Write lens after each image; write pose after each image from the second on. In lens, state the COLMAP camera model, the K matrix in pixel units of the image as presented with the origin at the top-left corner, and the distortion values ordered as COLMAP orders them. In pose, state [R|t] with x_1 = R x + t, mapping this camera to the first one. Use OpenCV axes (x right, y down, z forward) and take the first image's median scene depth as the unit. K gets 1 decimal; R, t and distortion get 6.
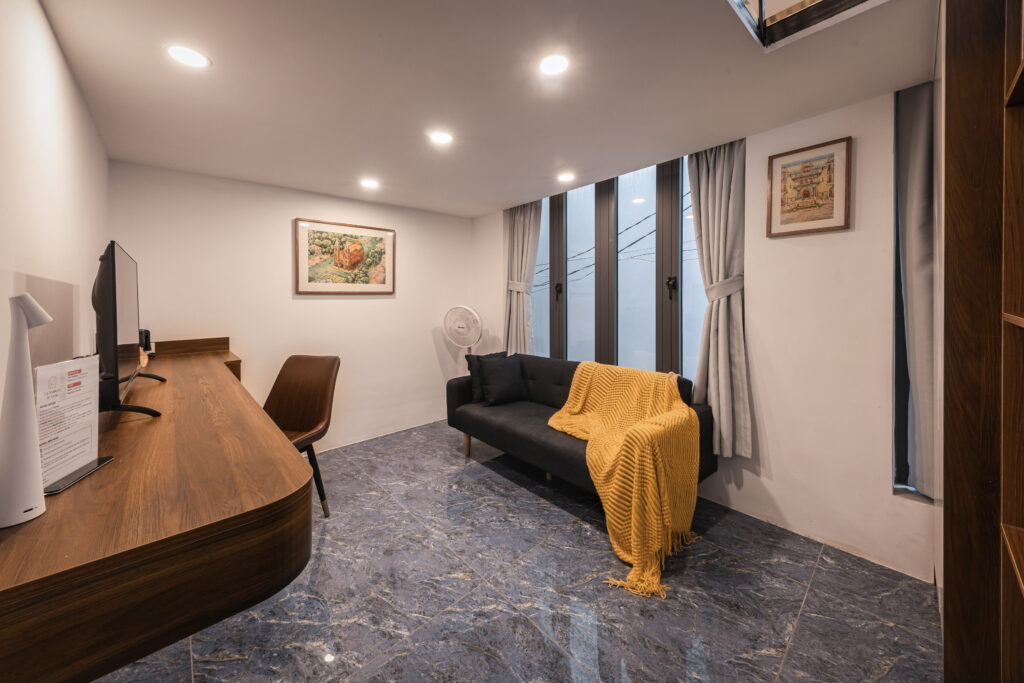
lens RADIAL K [[362.1, 0, 513.1], [0, 362.1, 300.2], [0, 0, 1]] dist [0.000527, -0.000017]
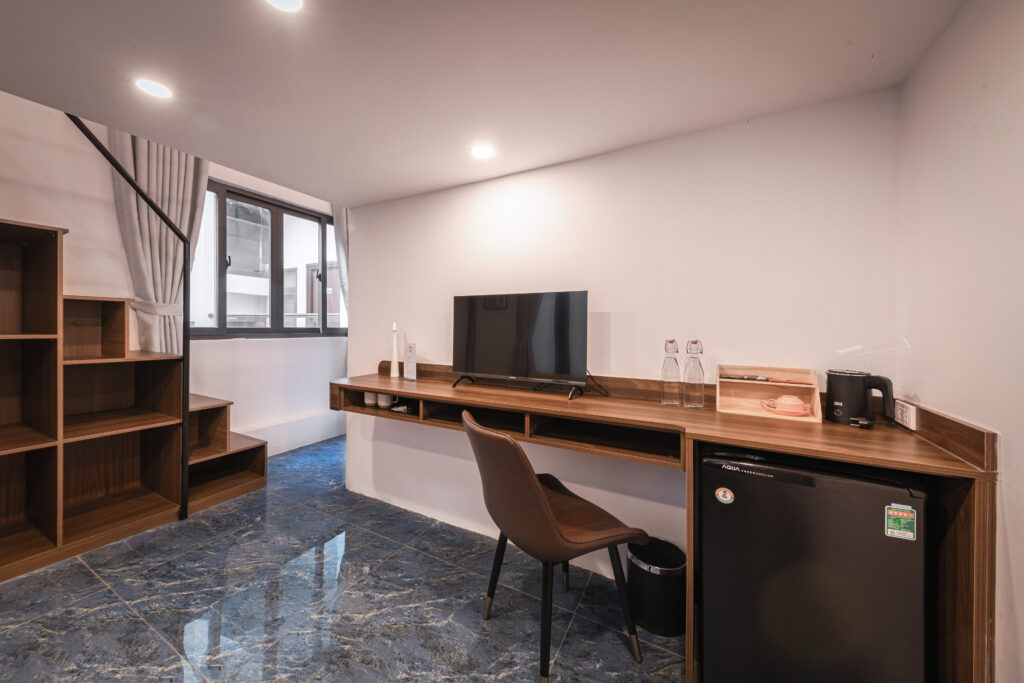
lens RADIAL K [[369.4, 0, 479.7], [0, 369.4, 330.3], [0, 0, 1]] dist [-0.000479, -0.000246]
pose [[-0.956935, 0.009341, -0.290152, -0.218998], [0.003323, 0.999769, 0.021225, -0.001997], [0.290283, 0.019347, -0.956745, 1.056938]]
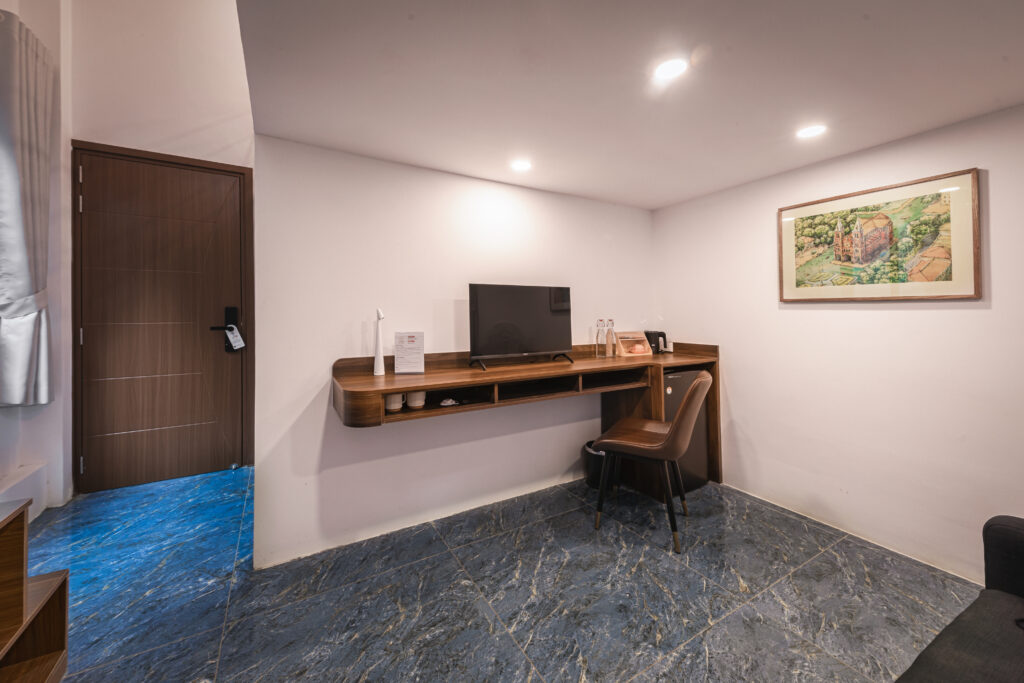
lens RADIAL K [[383.7, 0, 496.1], [0, 383.7, 305.7], [0, 0, 1]] dist [0.002803, 0.000025]
pose [[-0.236552, -0.002165, -0.971616, 0.375186], [-0.001614, 0.999997, -0.001835, -0.007772], [0.971617, 0.001134, -0.236555, 0.573393]]
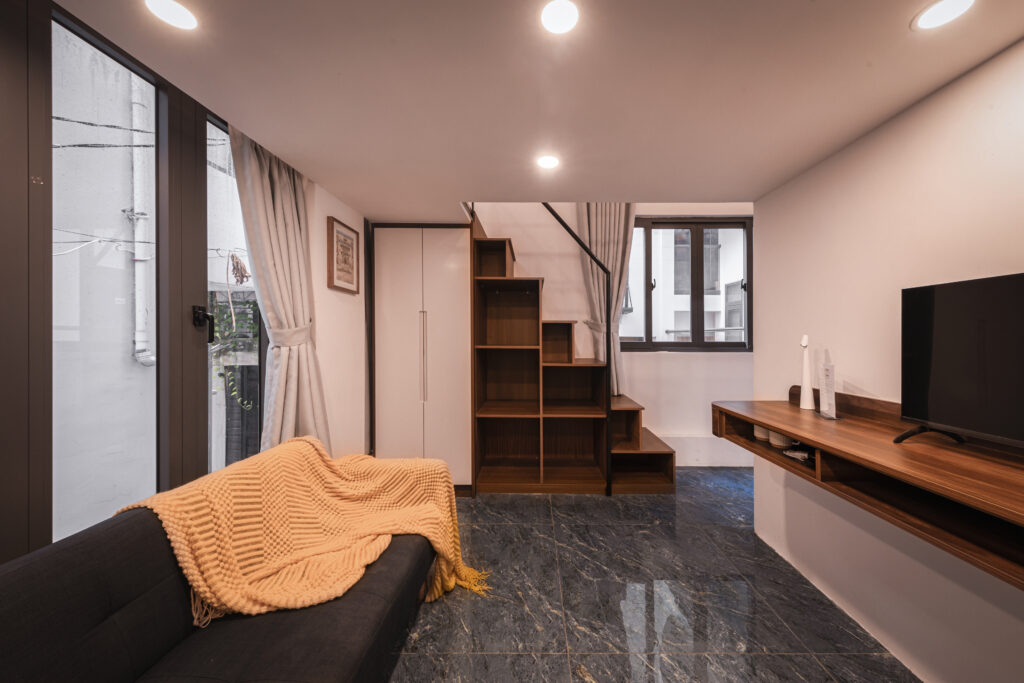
lens RADIAL K [[353.0, 0, 534.2], [0, 353.0, 338.0], [0, 0, 1]] dist [0.000778, -0.000145]
pose [[-0.733478, 0.014431, 0.679560, -0.341989], [0.012956, 0.999890, -0.007249, 0.001416], [-0.679590, 0.003487, -0.733584, 0.940671]]
